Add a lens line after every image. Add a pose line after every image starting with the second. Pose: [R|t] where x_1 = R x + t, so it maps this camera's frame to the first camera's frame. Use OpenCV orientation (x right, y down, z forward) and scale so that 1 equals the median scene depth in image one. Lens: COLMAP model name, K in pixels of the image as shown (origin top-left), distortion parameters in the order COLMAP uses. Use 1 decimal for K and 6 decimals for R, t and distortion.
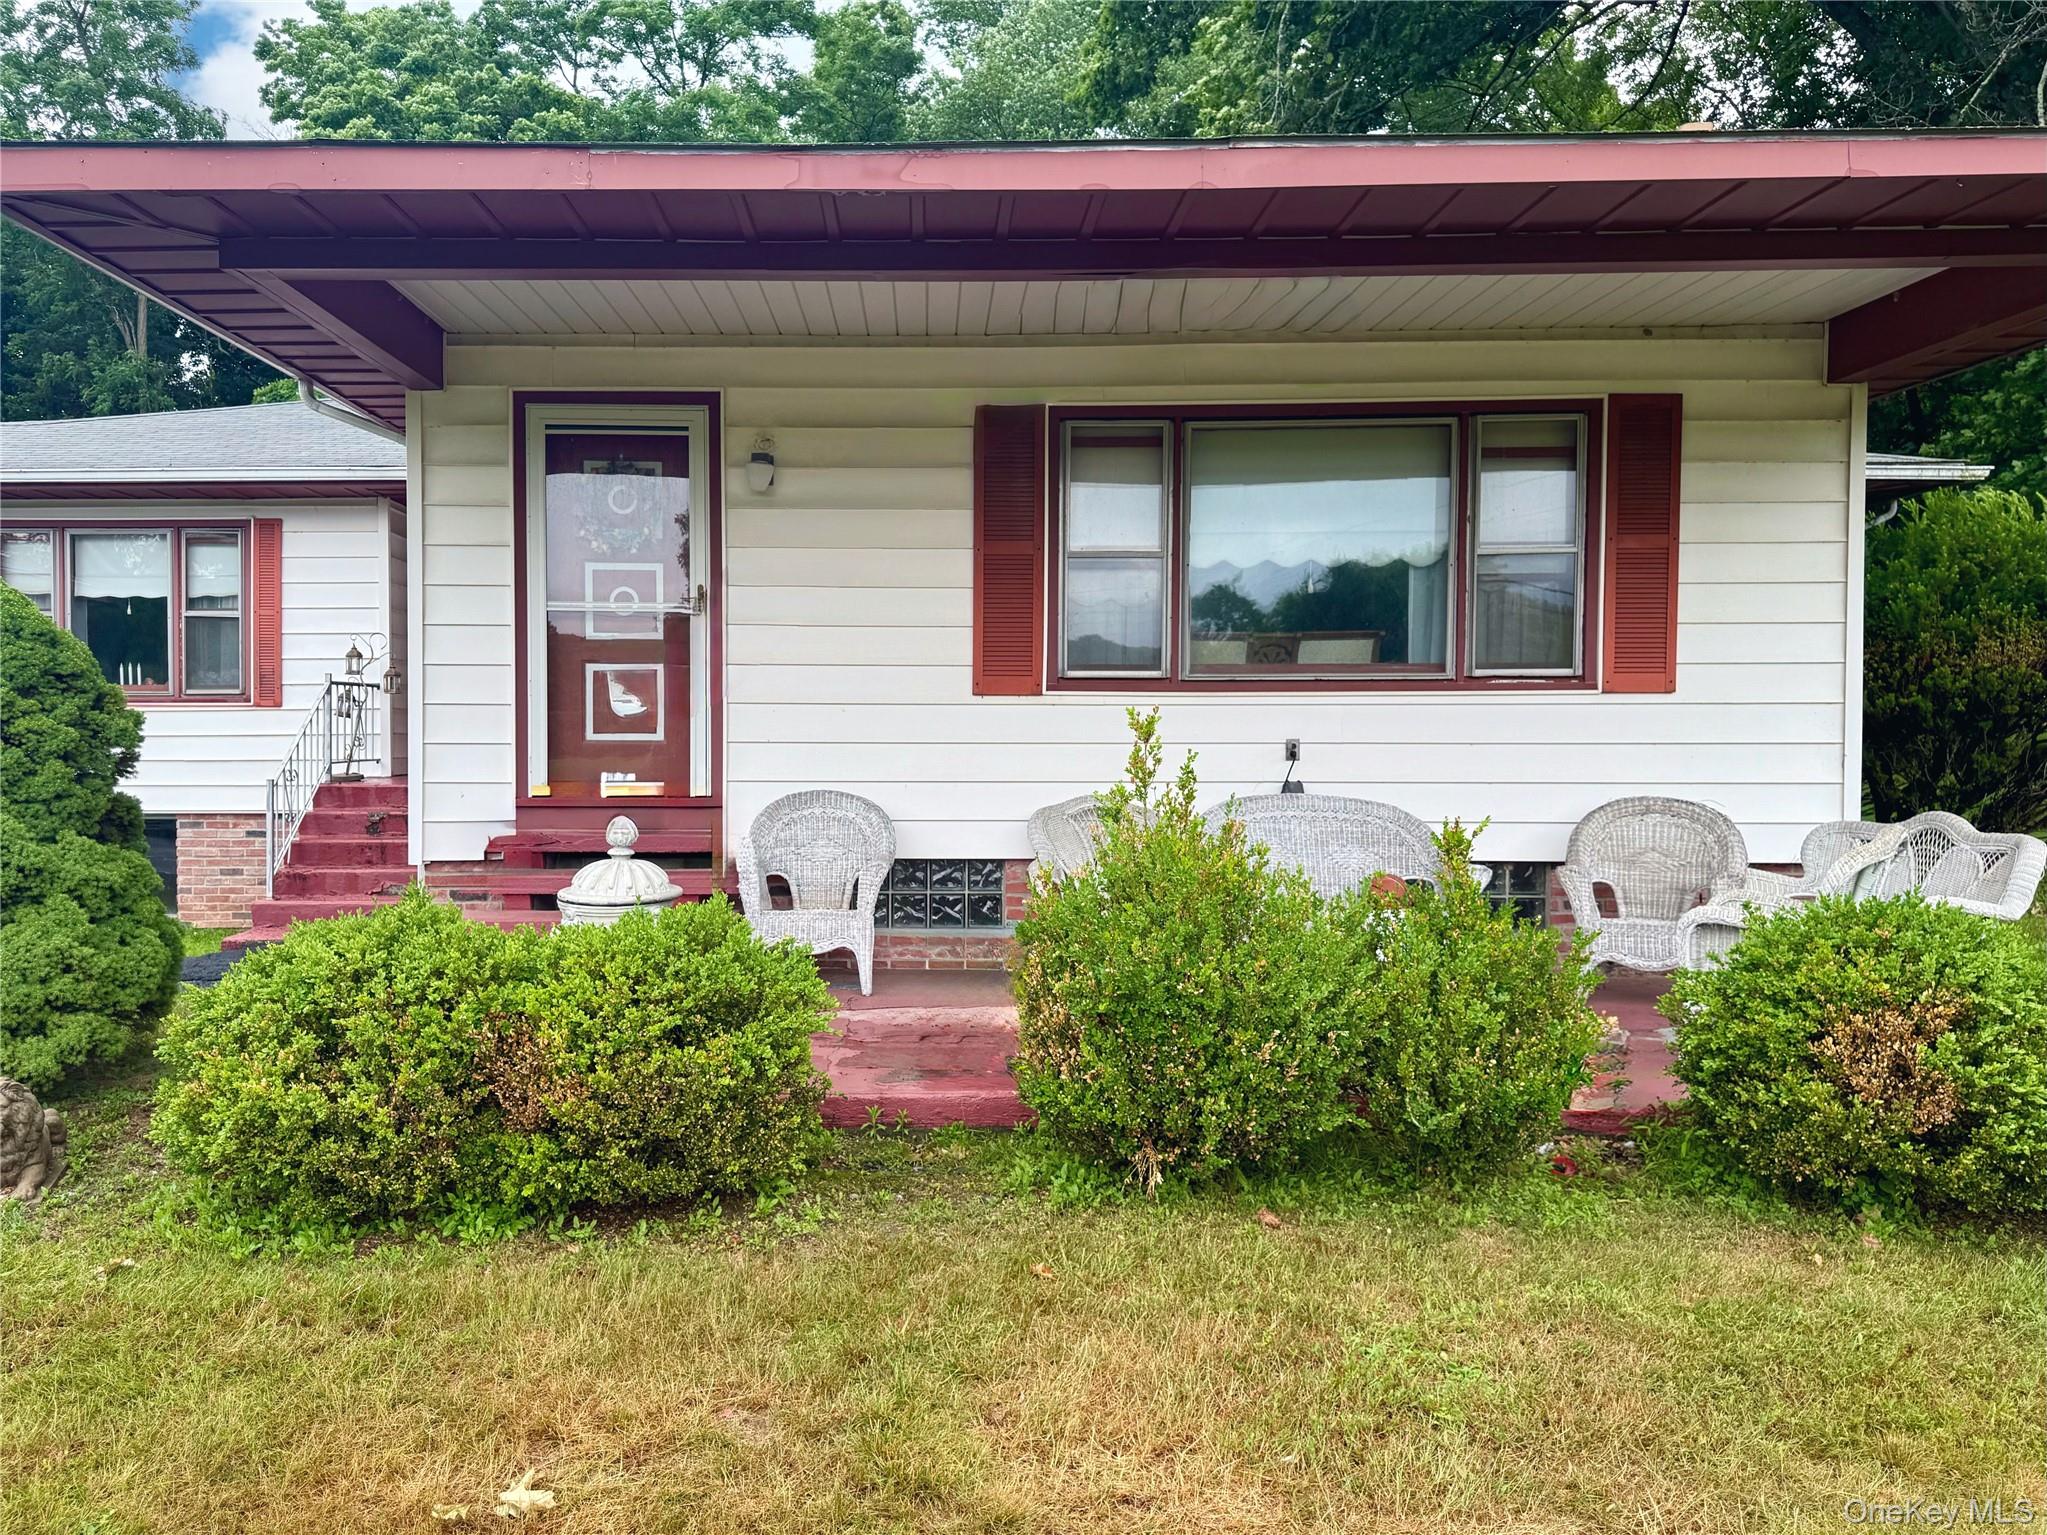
lens RADIAL K [[1564.4, 0, 855.4], [0, 1564.4, 771.3], [0, 0, 1]] dist [0.041214, -0.002492]
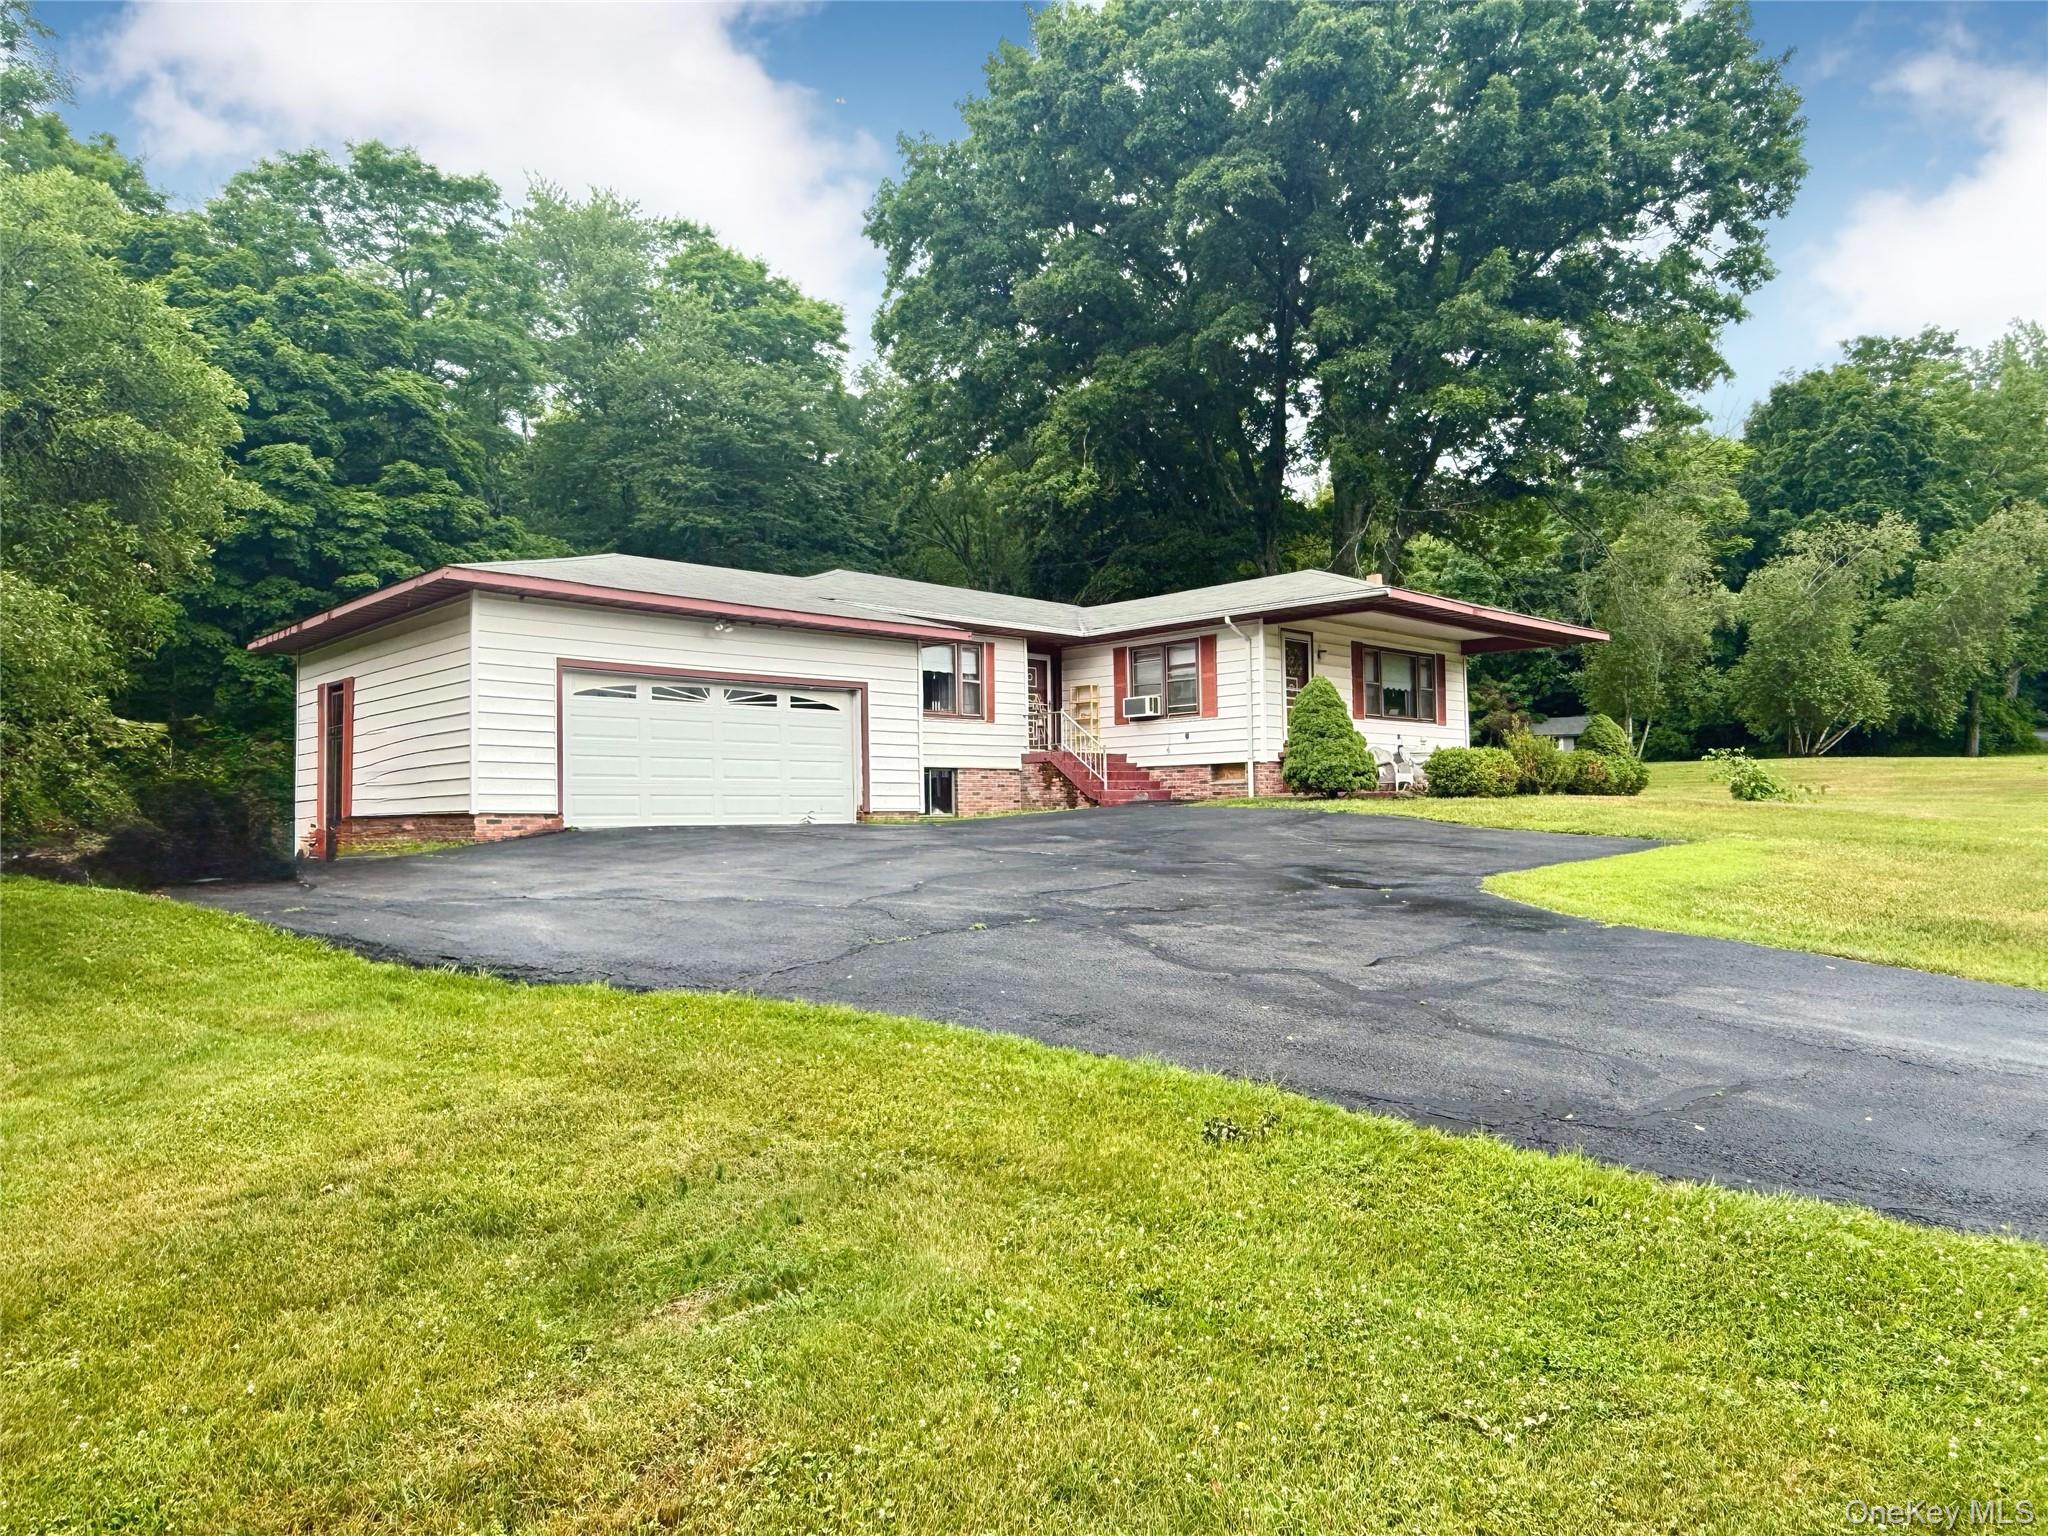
lens RADIAL K [[1312.0, 0, 1024.0], [0, 1312.0, 768.0], [0, 0, 1]] dist [0.006016, 0.000305]
pose [[0.701167, 0.017373, 0.712785, -2.684614], [0.036246, 0.997542, -0.059969, 0.225990], [-0.712075, 0.067884, 0.698814, -0.607024]]
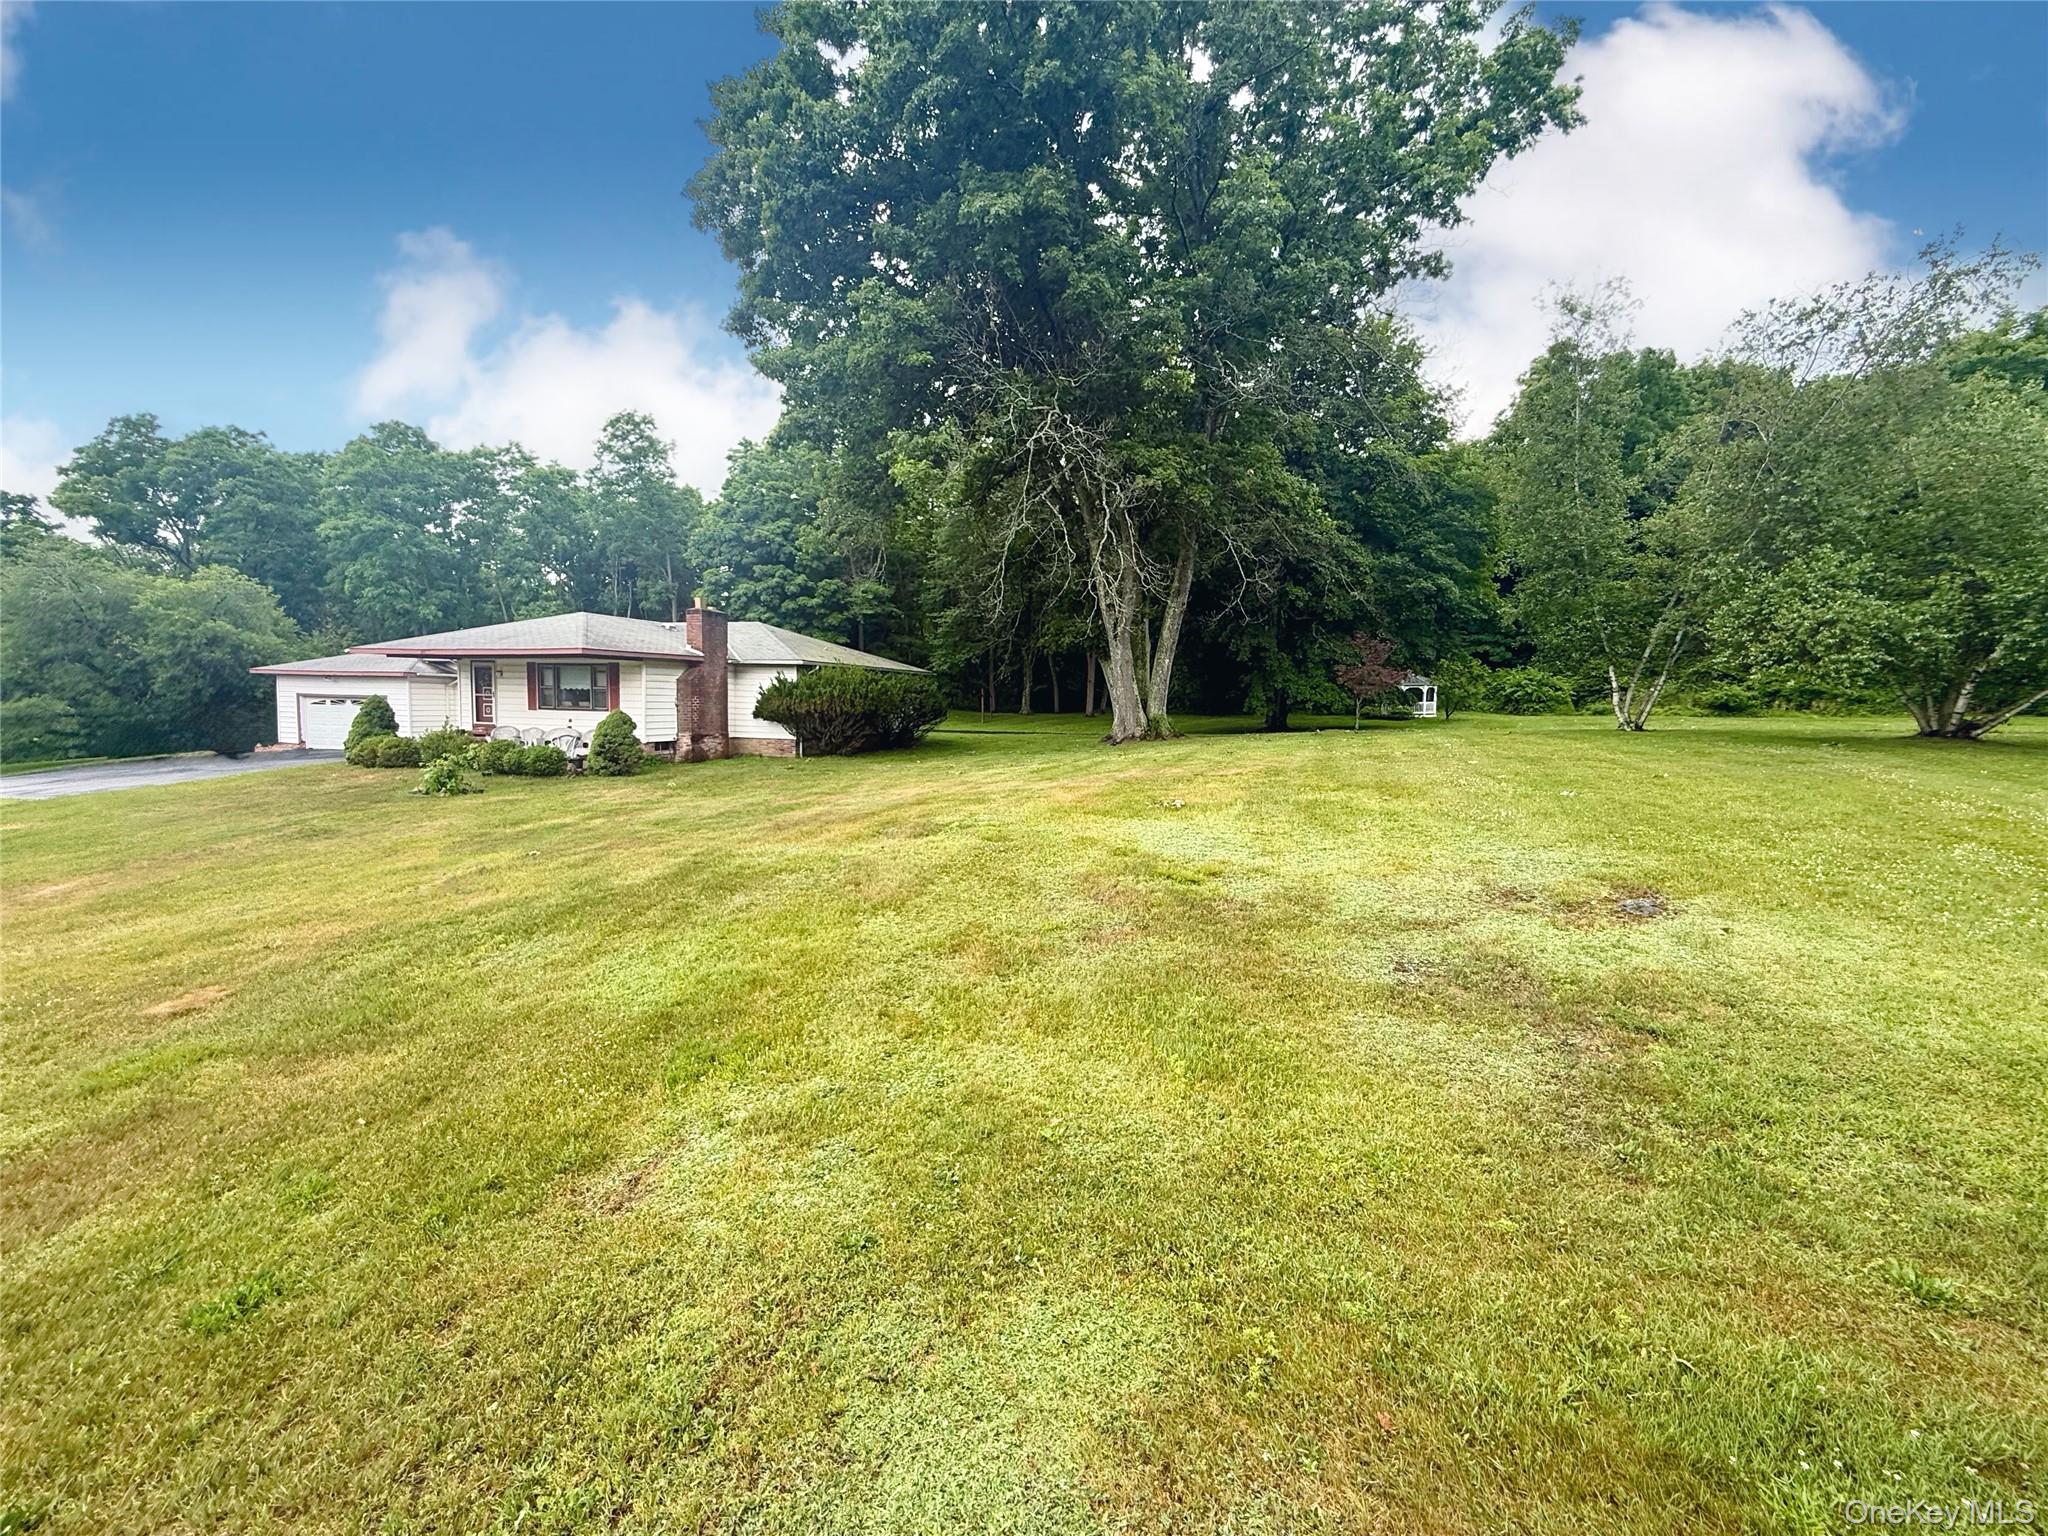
lens RADIAL K [[805.8, 0, 1014.7], [0, 805.8, 763.3], [0, 0, 1]] dist [0.000829, 0.000071]
pose [[0.962563, 0.039684, -0.268138, 2.731748], [-0.026195, 0.998214, 0.053699, -0.060736], [0.269790, -0.044665, 0.961883, -1.500068]]
